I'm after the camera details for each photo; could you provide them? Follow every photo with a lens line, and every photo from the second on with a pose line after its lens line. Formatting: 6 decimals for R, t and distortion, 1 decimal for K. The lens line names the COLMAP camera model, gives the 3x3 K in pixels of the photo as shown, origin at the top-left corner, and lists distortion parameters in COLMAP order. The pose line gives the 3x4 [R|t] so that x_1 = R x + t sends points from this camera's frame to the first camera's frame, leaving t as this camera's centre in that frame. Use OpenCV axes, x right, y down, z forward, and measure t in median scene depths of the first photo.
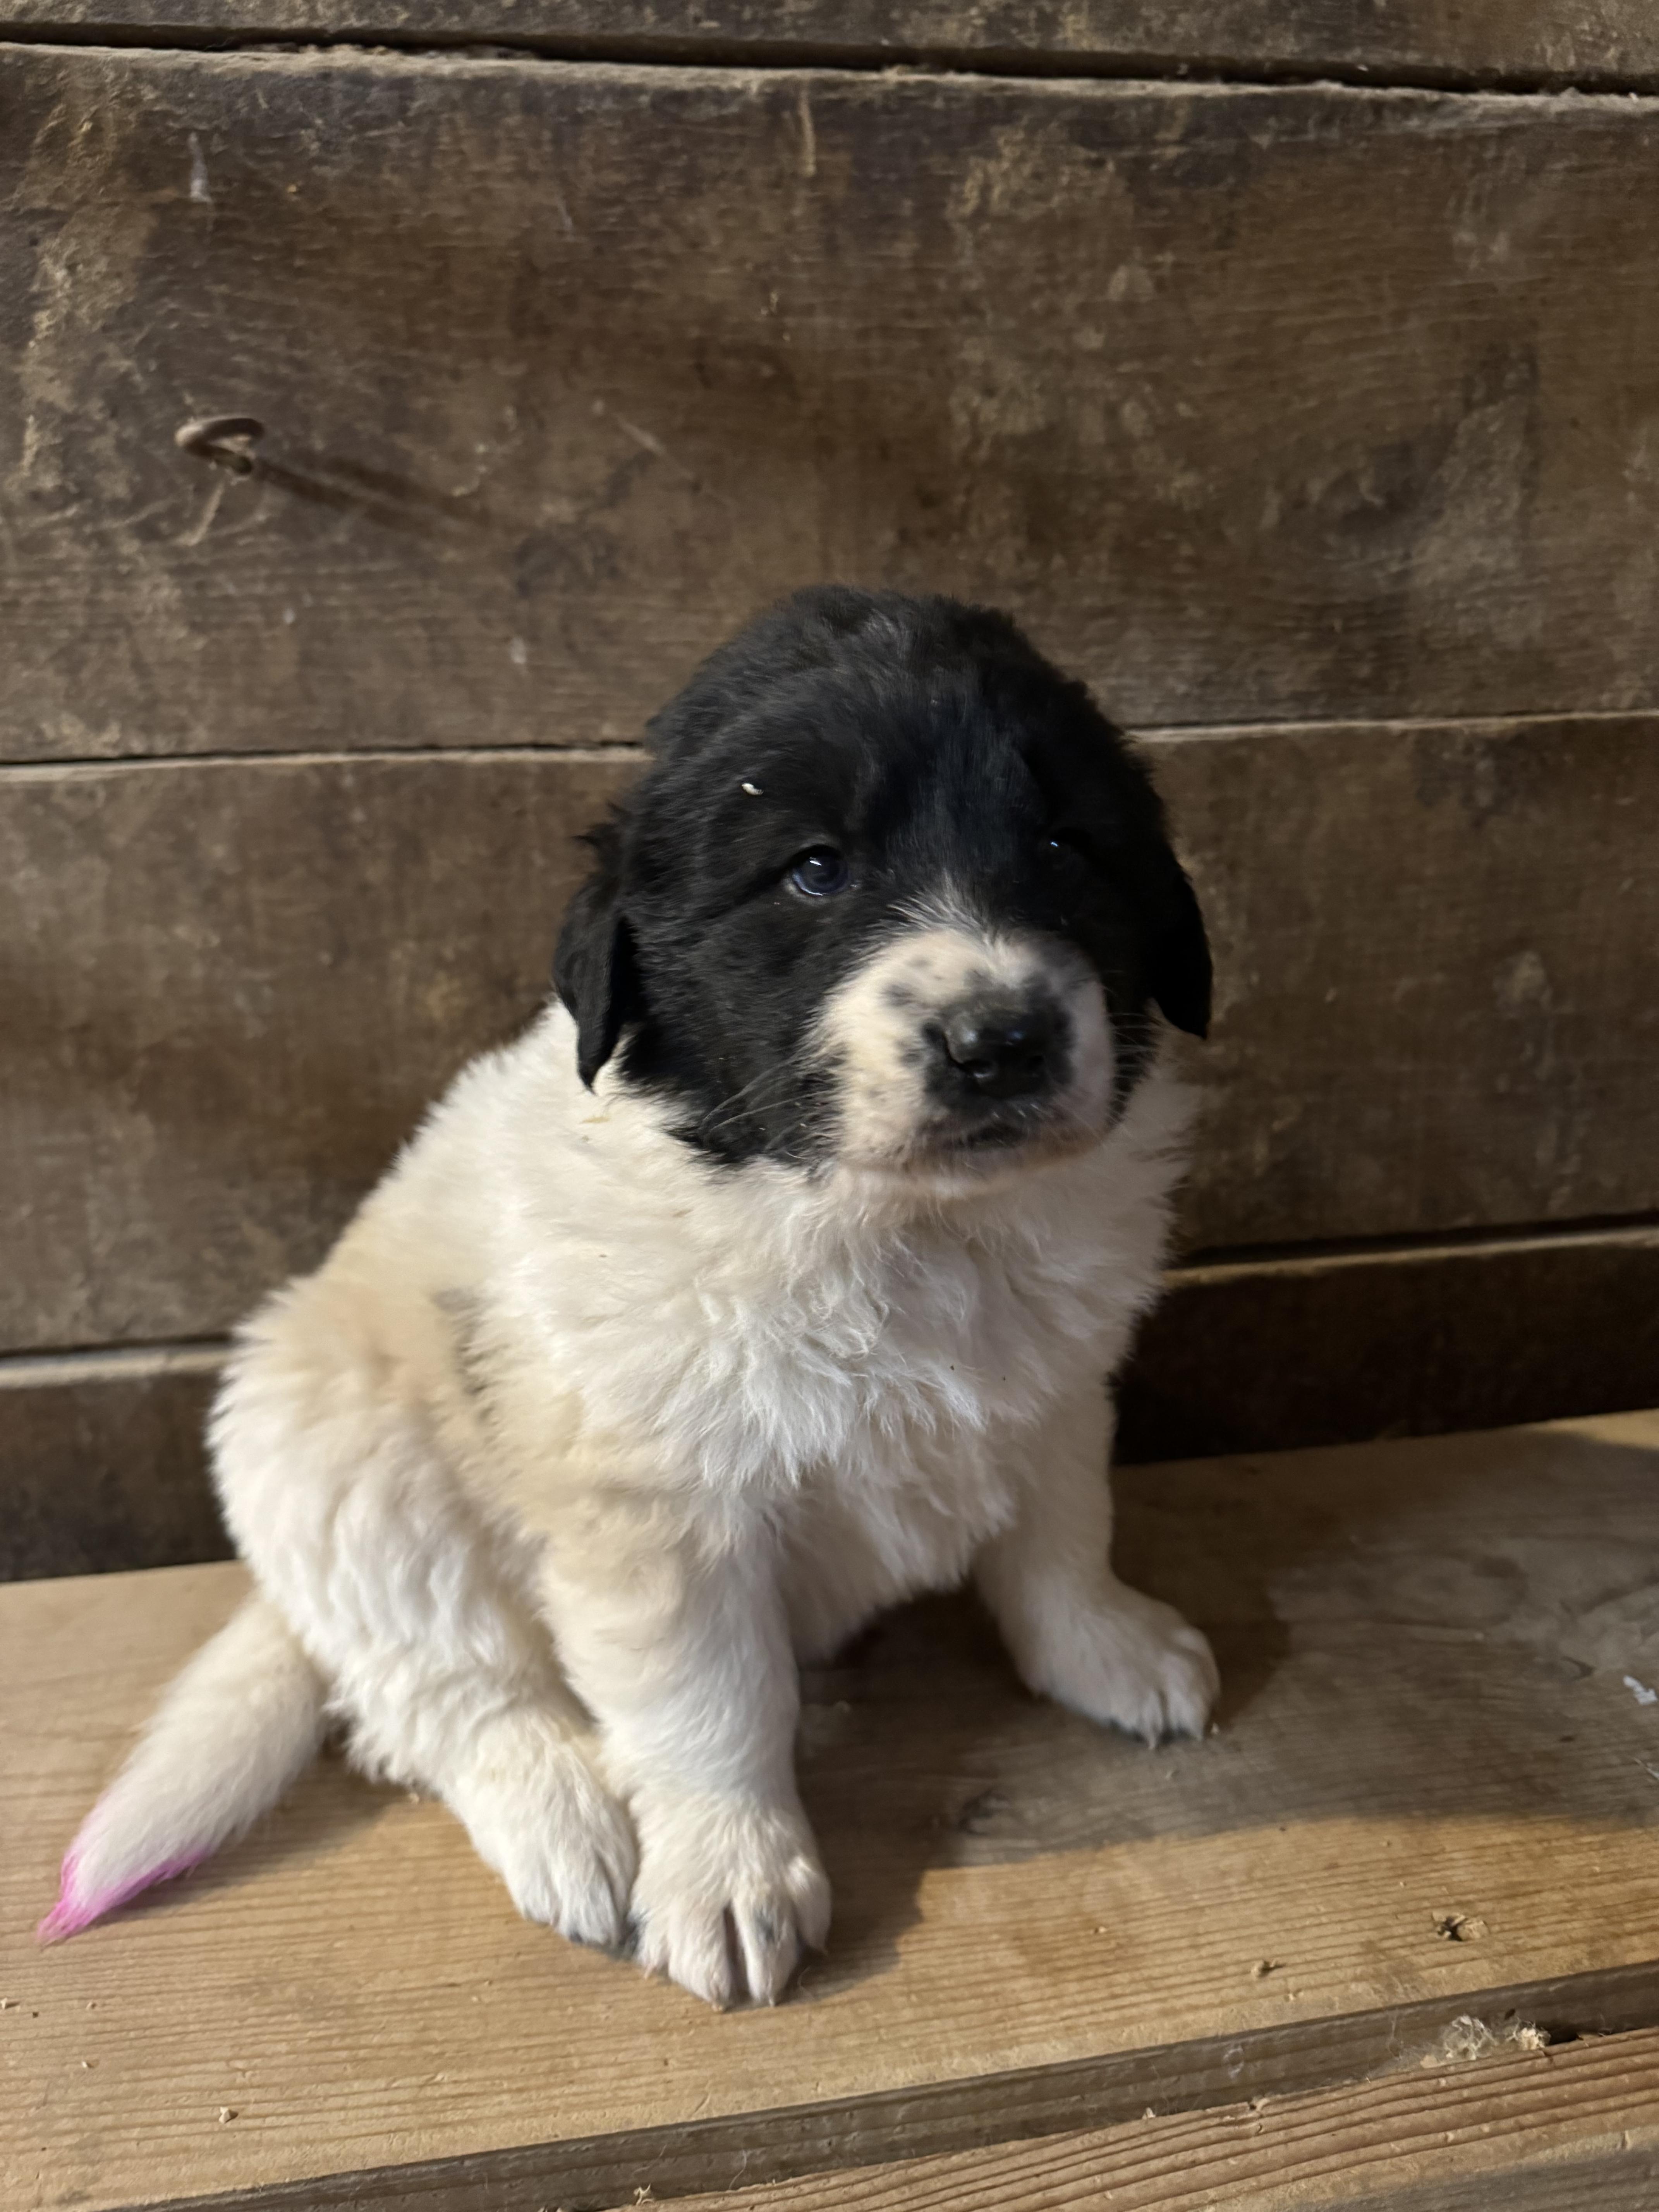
lens RADIAL K [[1605.4, 0, 837.3], [0, 1605.4, 1087.0], [0, 0, 1]] dist [-0.034413, 0.002242]
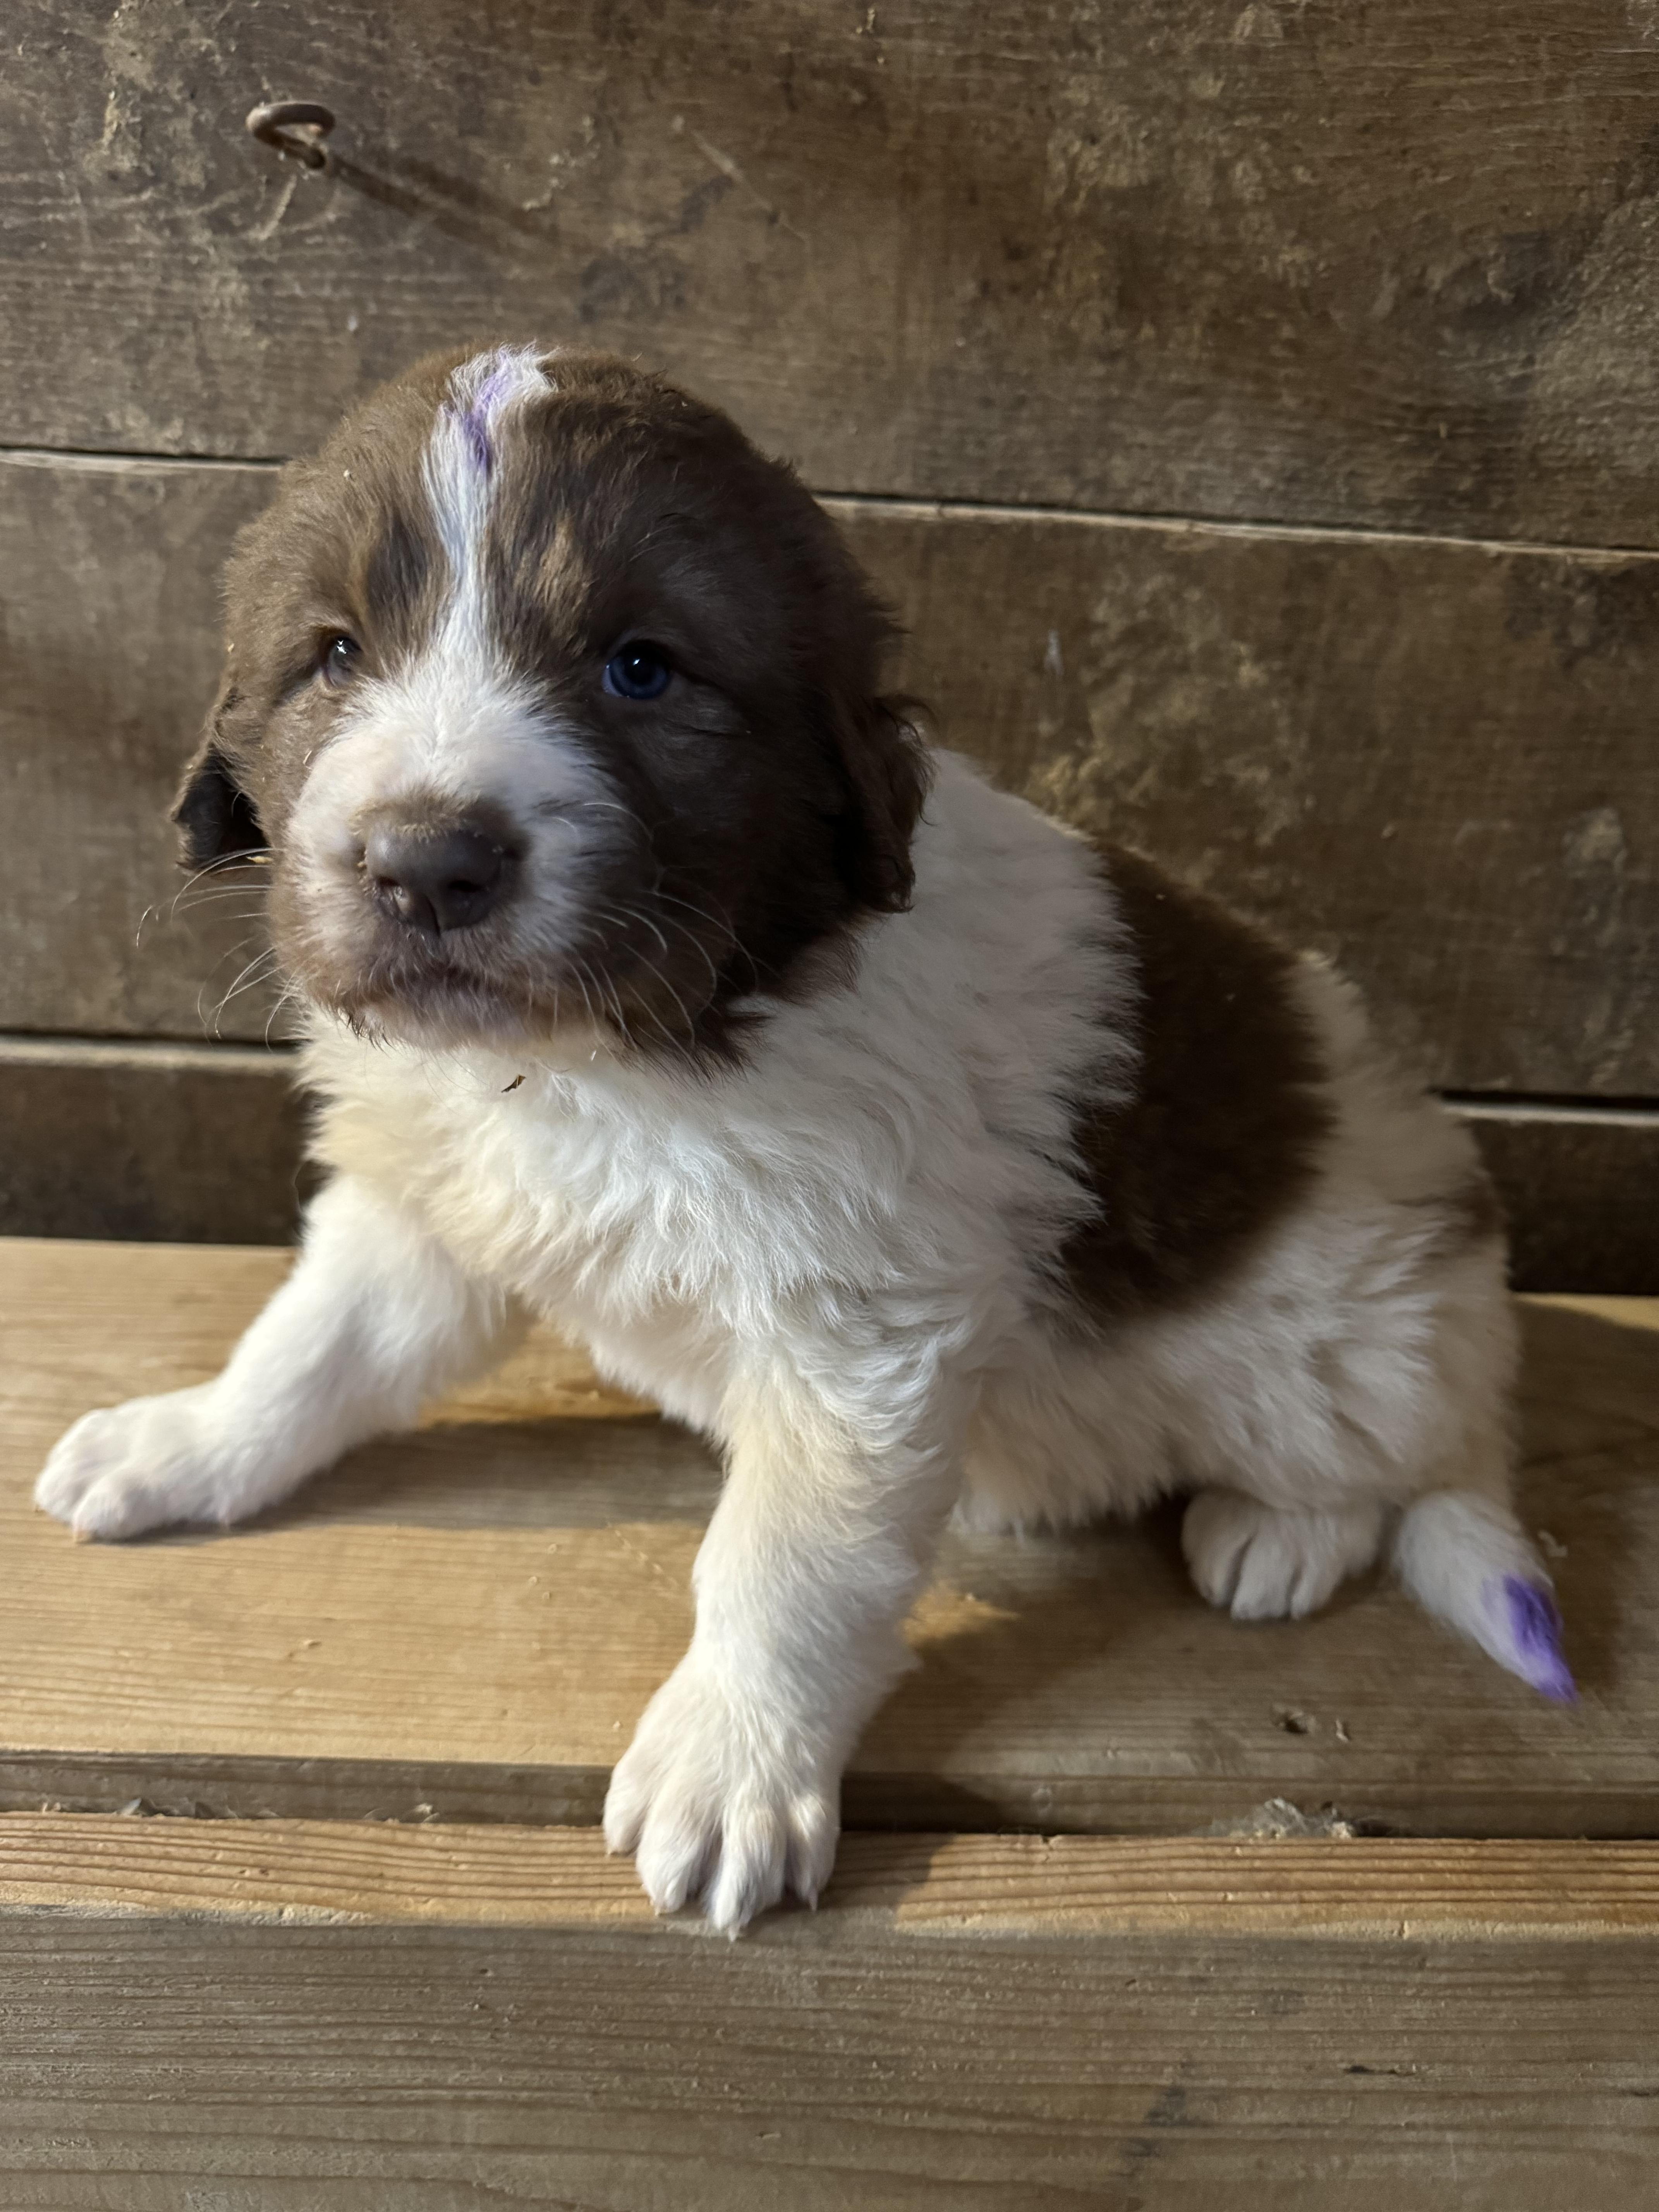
lens RADIAL K [[1605.4, 0, 831.6], [0, 1605.4, 1110.1], [0, 0, 1]] dist [-0.034413, 0.002242]
pose [[0.988594, 0.122405, -0.087741, 0.099545], [-0.112099, 0.987127, 0.114083, 0.043299], [0.100576, -0.102946, 0.989589, -0.000552]]
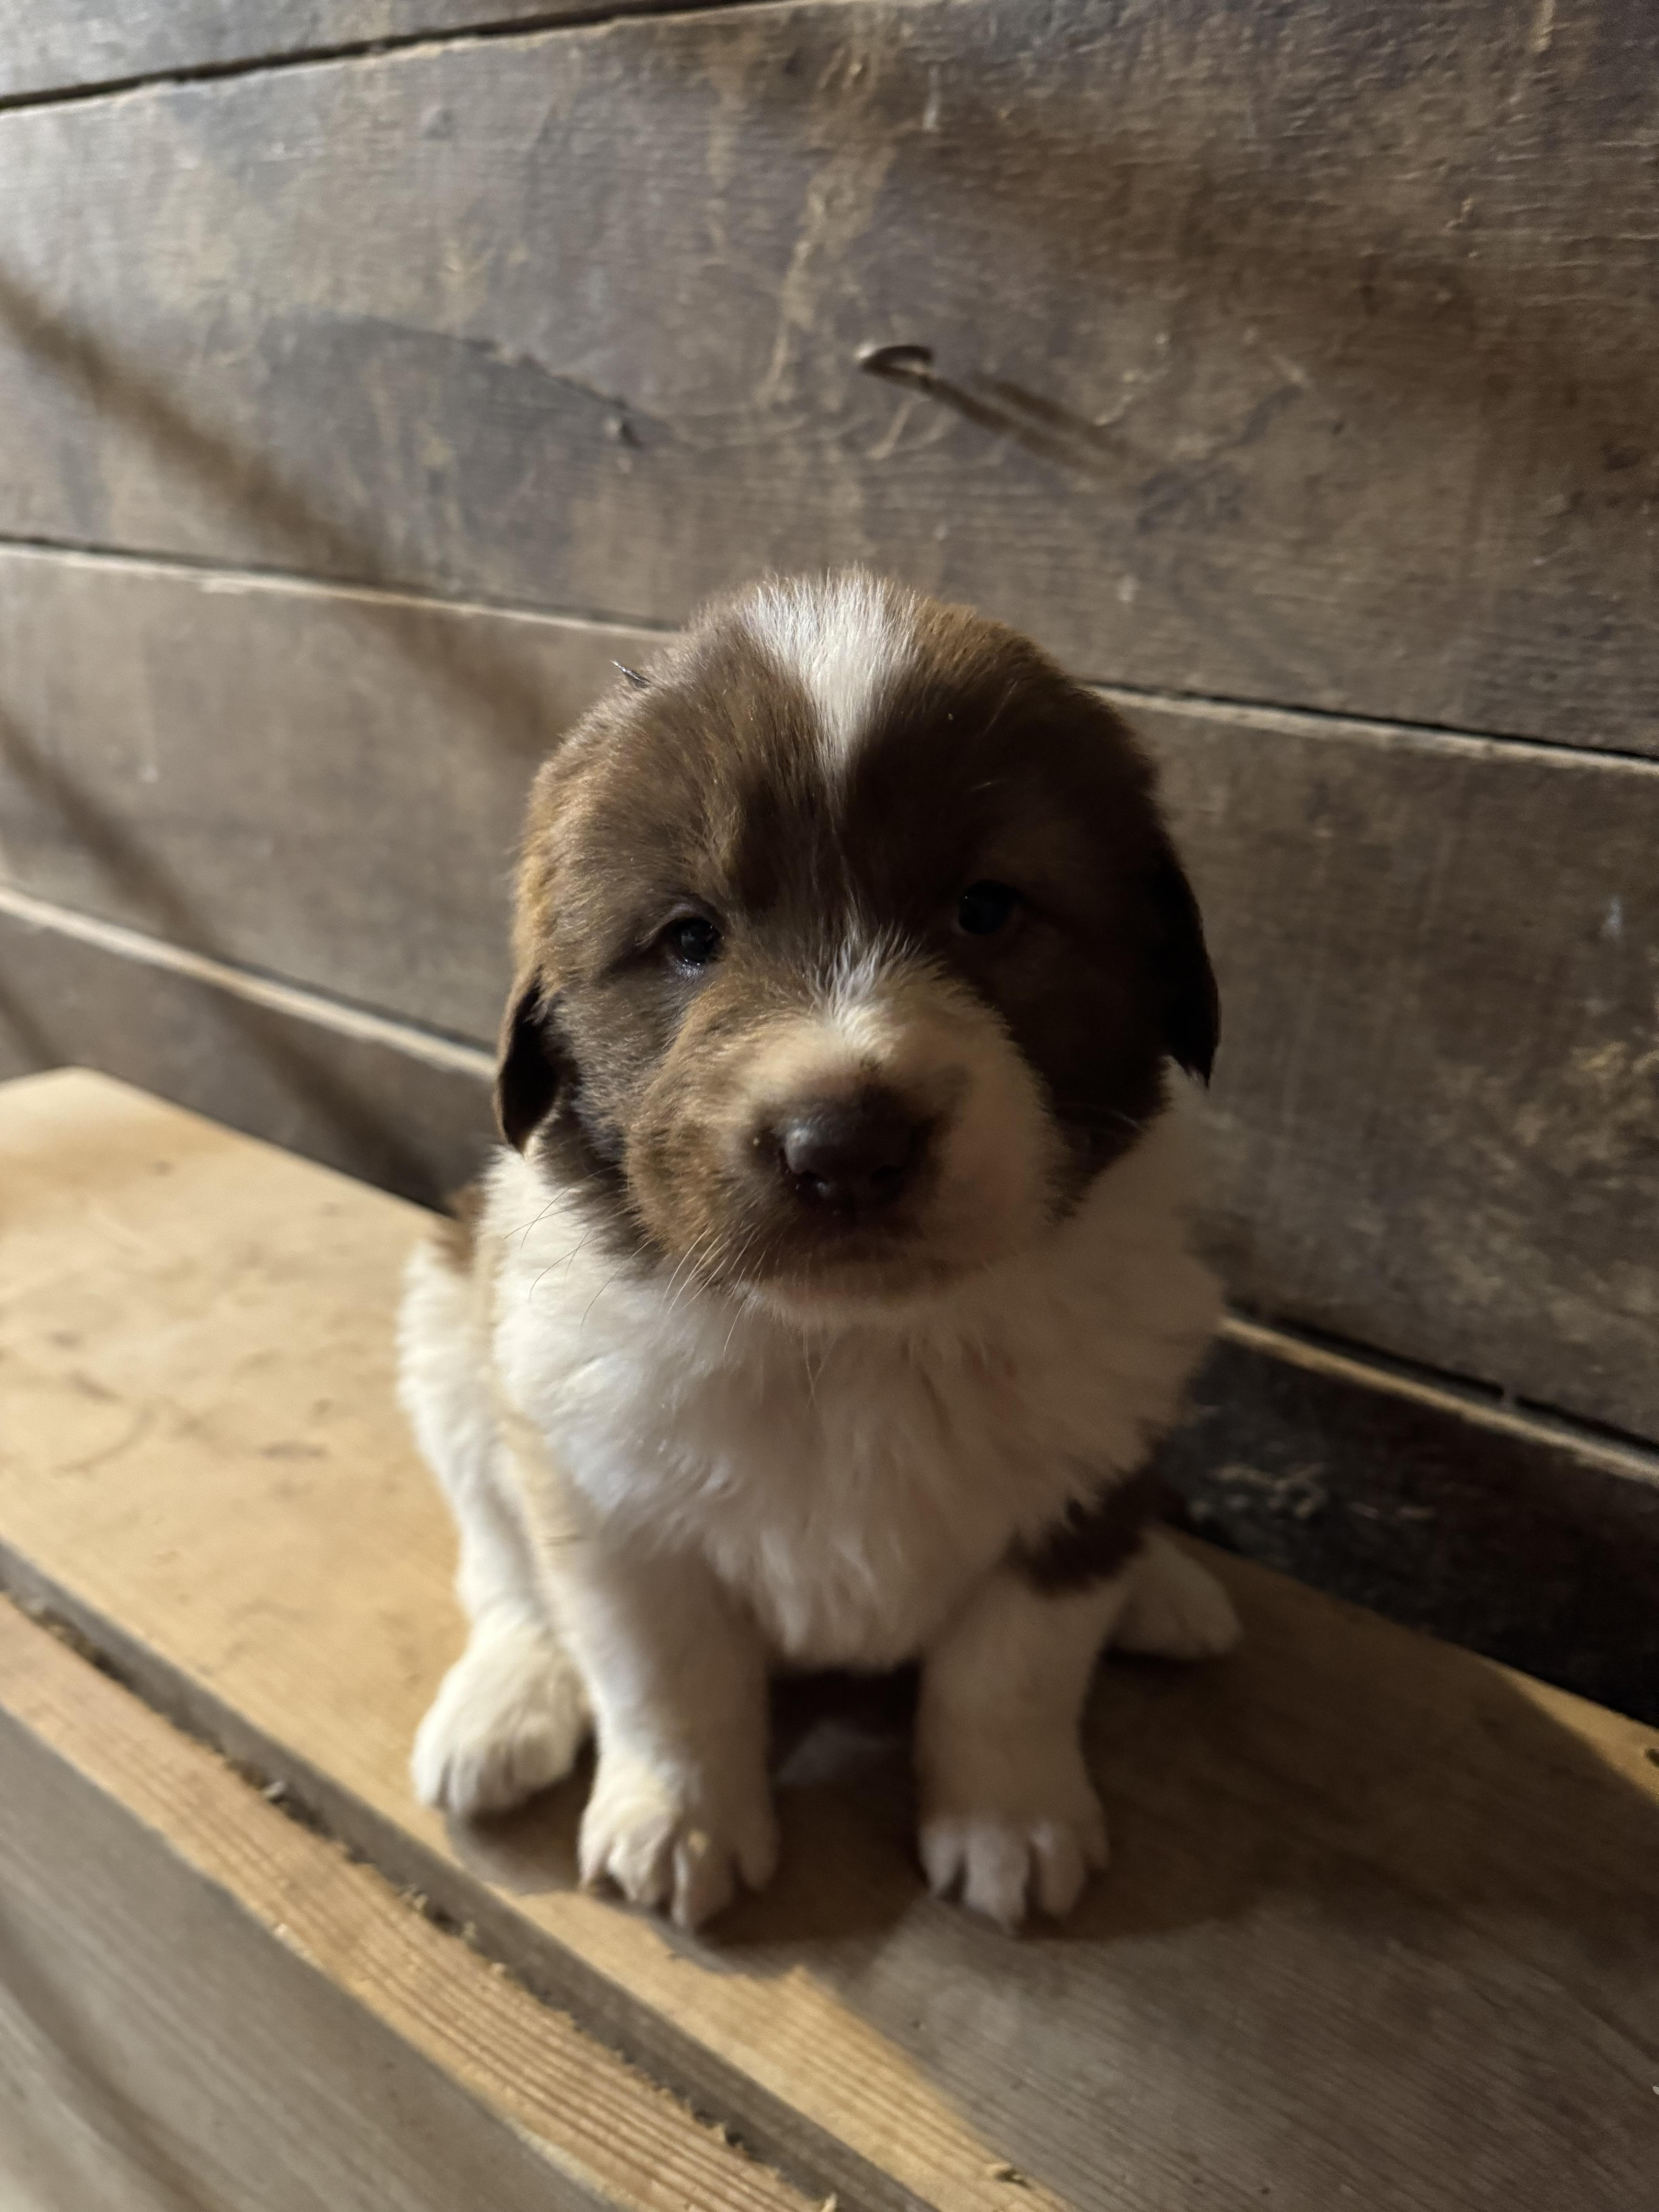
lens RADIAL K [[1605.4, 0, 814.5], [0, 1605.4, 1086.3], [0, 0, 1]] dist [-0.034413, 0.002242]
pose [[0.707778, 0.310927, -0.634330, 0.390870], [-0.249774, 0.950076, 0.187001, -0.123244], [0.660805, 0.026084, 0.750105, 0.156661]]
